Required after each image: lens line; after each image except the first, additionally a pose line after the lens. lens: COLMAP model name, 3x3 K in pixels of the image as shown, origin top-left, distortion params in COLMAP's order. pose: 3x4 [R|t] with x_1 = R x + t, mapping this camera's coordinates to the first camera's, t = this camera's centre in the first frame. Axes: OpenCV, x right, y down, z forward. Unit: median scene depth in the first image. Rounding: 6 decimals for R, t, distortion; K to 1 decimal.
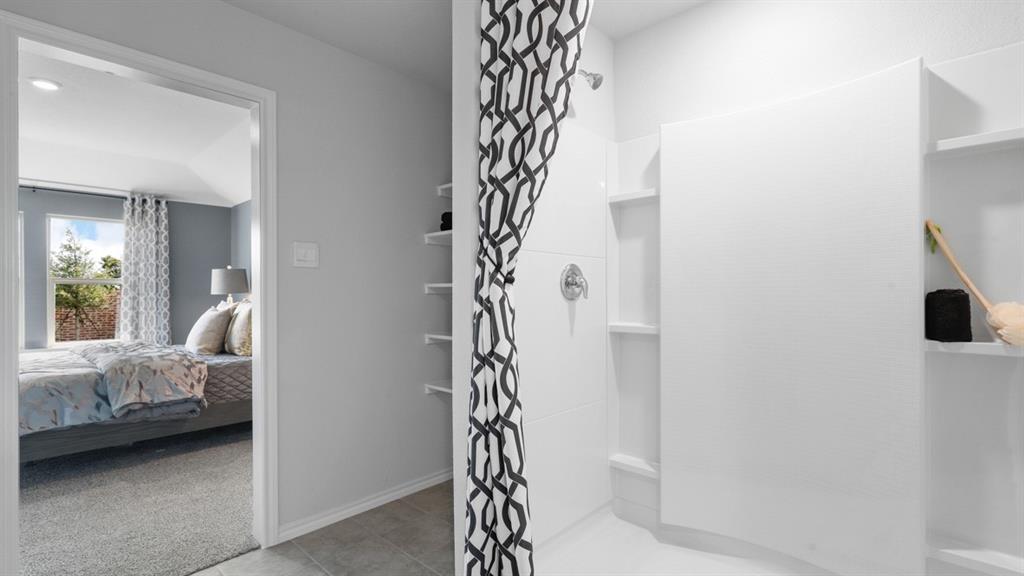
lens RADIAL K [[463.0, 0, 507.7], [0, 463.0, 290.0], [0, 0, 1]] dist [0.000253, -0.000438]
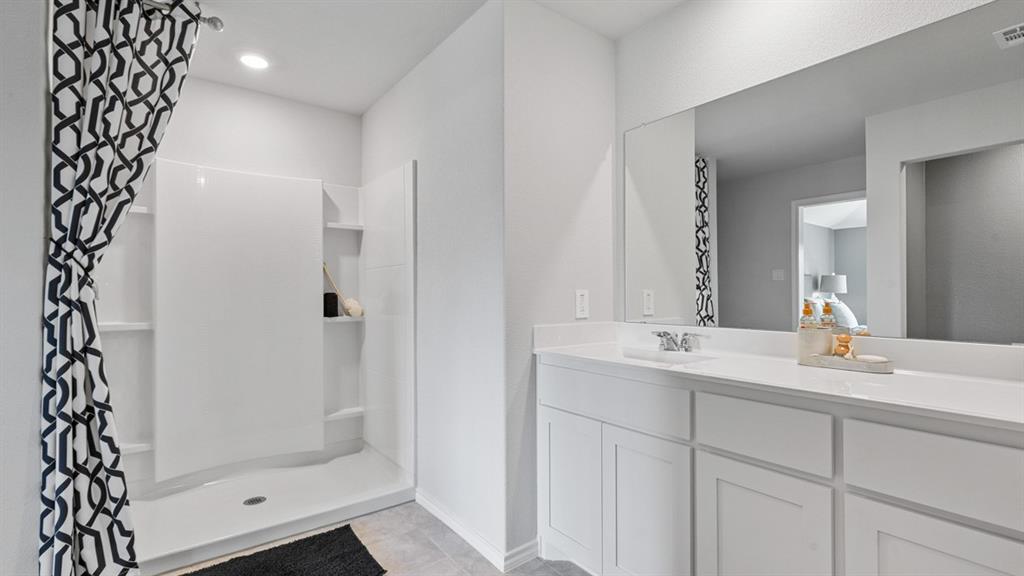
lens RADIAL K [[463.0, 0, 514.2], [0, 463.0, 291.0], [0, 0, 1]] dist [0.000253, -0.000438]
pose [[0.167292, 0.008226, 0.985873, -0.936602], [0.004104, 0.999951, -0.009039, 0.012272], [-0.985899, 0.005558, 0.167250, -0.181140]]
